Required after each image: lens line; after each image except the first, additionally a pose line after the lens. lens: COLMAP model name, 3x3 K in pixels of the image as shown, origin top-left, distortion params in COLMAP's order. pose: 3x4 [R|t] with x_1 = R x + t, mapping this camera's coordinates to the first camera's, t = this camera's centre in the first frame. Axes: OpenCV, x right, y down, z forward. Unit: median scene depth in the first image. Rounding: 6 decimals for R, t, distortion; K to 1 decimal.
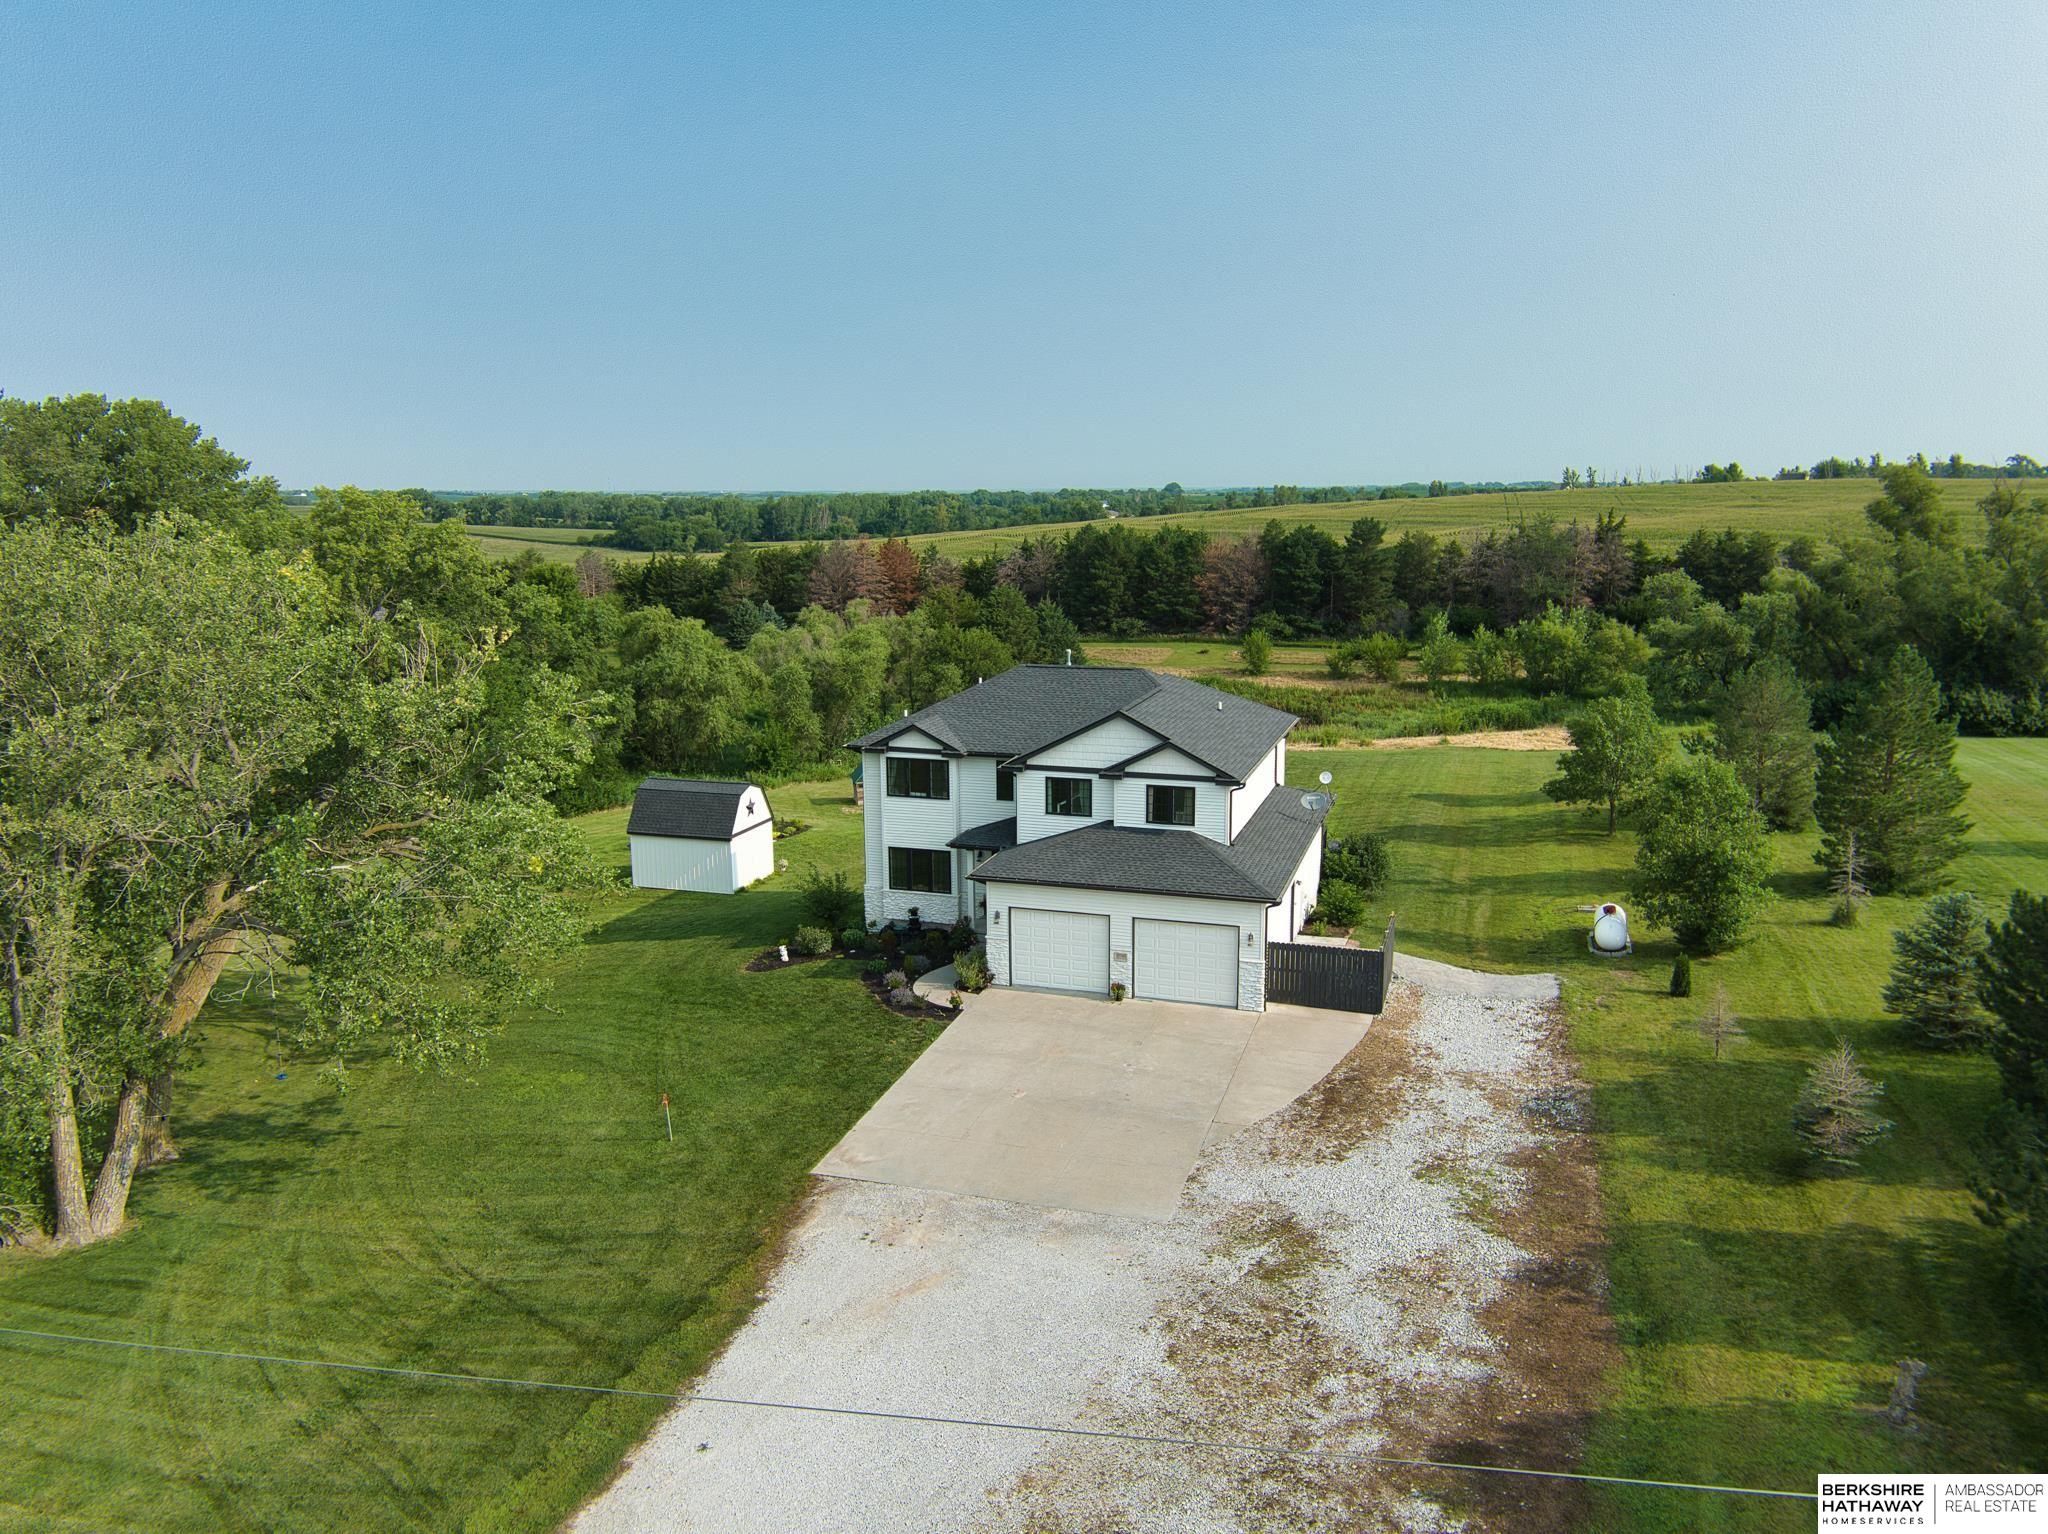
lens RADIAL K [[1445.5, 0, 1021.7], [0, 1445.5, 756.8], [0, 0, 1]] dist [0.023683, -0.042261]
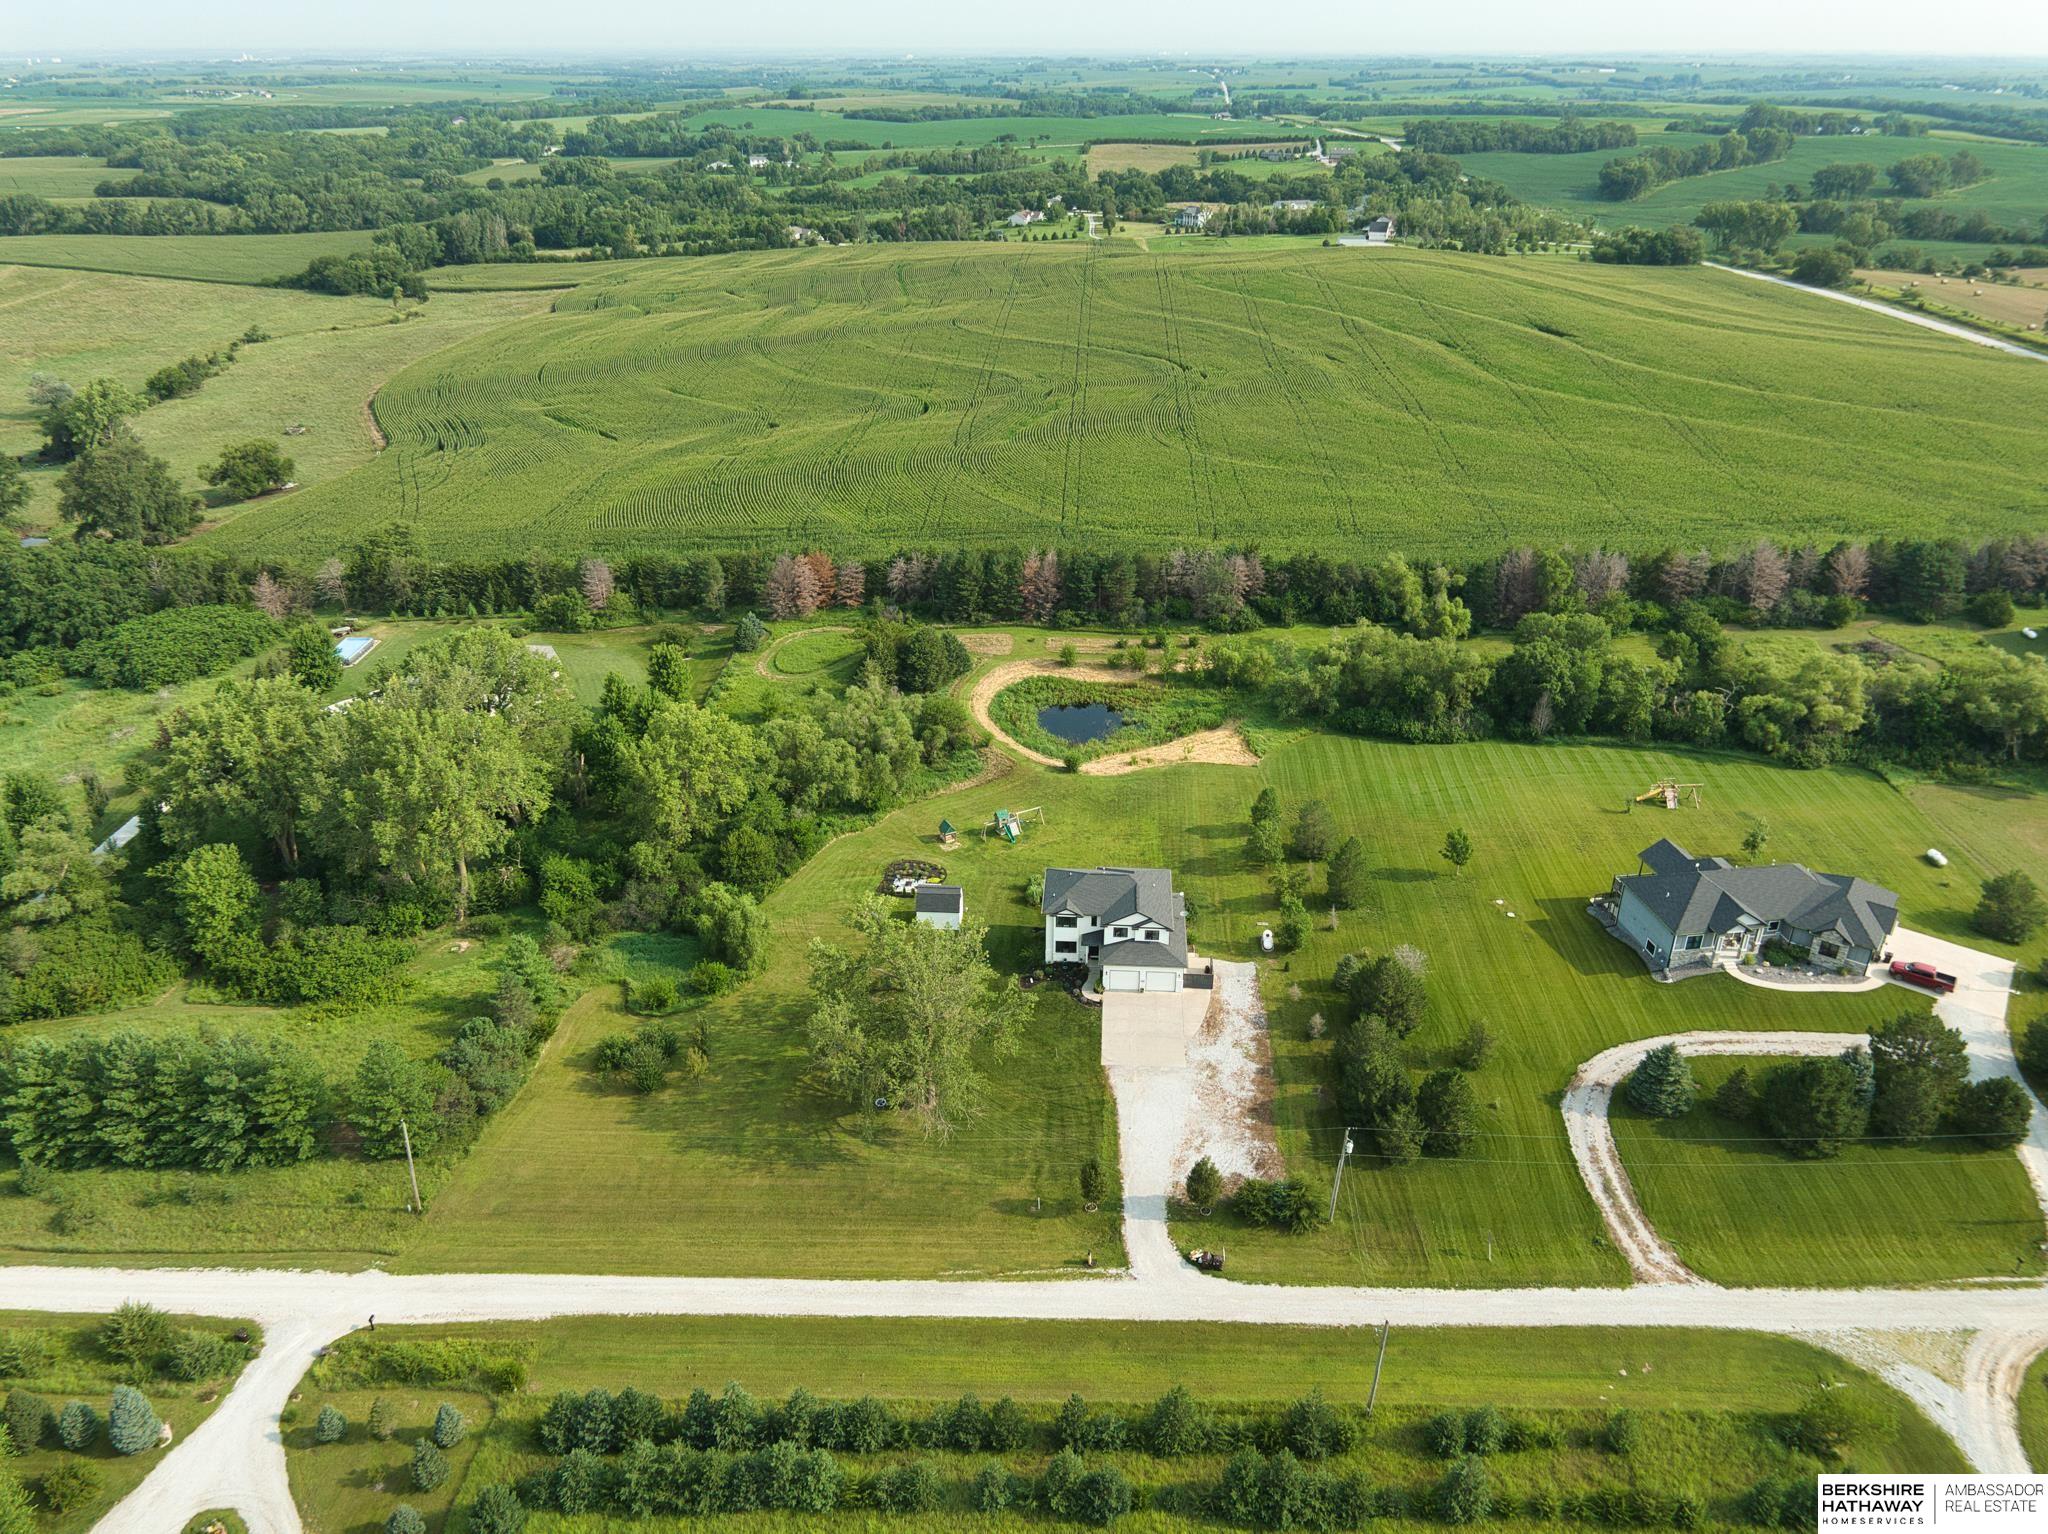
lens RADIAL K [[1445.5, 0, 1021.7], [0, 1445.5, 756.8], [0, 0, 1]] dist [0.023683, -0.042261]
pose [[0.967755, -0.105550, 0.228713, -0.945066], [0.038916, 0.959722, 0.278242, -1.350208], [-0.248870, -0.260370, 0.932883, -2.045395]]
